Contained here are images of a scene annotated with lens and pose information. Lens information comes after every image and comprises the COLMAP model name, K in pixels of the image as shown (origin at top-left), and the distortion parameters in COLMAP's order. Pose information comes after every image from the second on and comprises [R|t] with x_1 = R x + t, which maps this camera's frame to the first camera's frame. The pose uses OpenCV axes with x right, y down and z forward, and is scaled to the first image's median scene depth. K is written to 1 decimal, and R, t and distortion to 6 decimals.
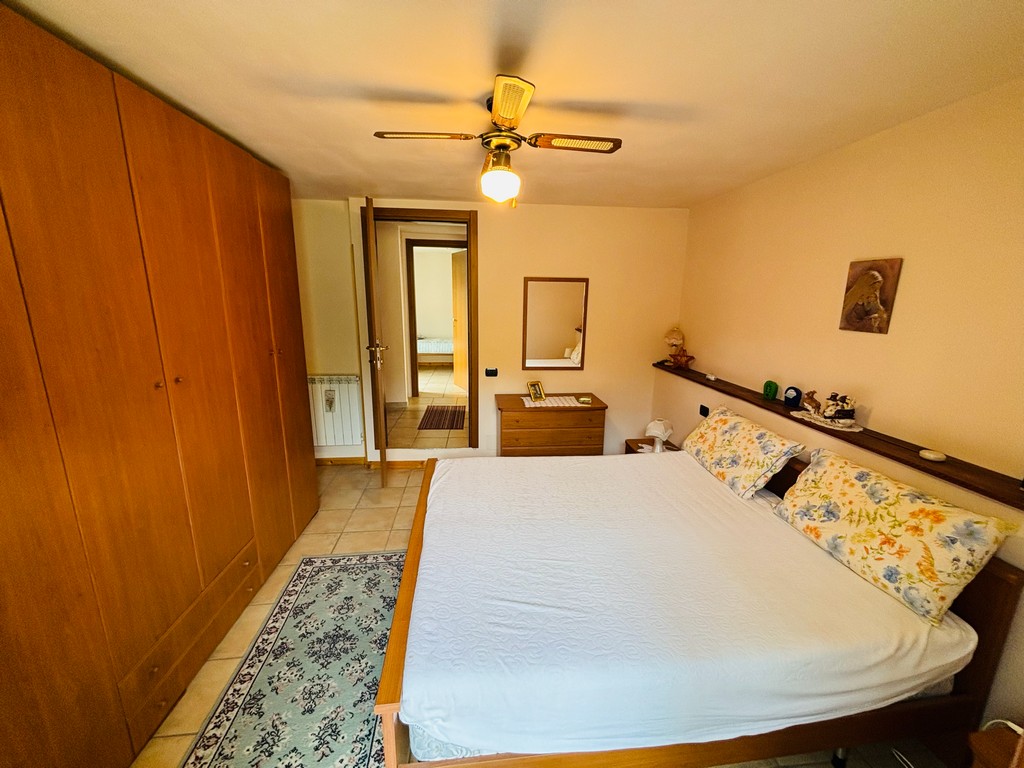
lens RADIAL K [[403.2, 0, 512.0], [0, 403.2, 384.6], [0, 0, 1]] dist [-0.001791, 0.002089]
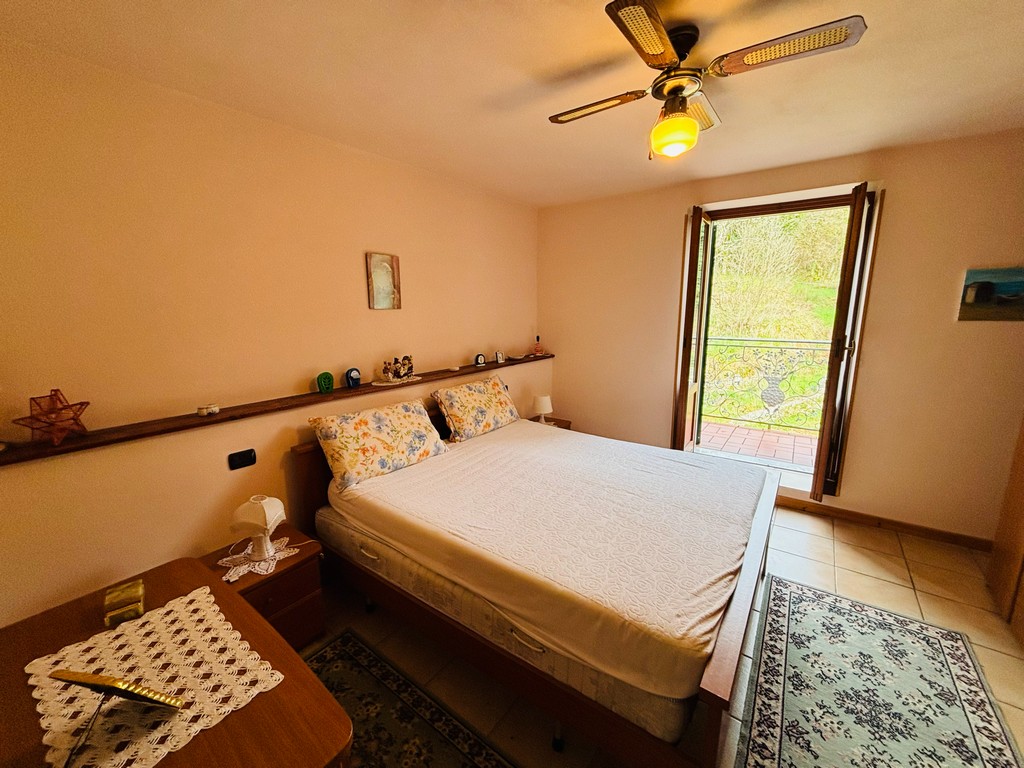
lens RADIAL K [[403.2, 0, 502.9], [0, 403.2, 376.8], [0, 0, 1]] dist [-0.001791, 0.002089]
pose [[-0.708918, -0.148127, 0.689561, -0.369068], [0.140488, 0.928447, 0.343875, -0.344458], [-0.691157, 0.340654, -0.637382, 1.748157]]
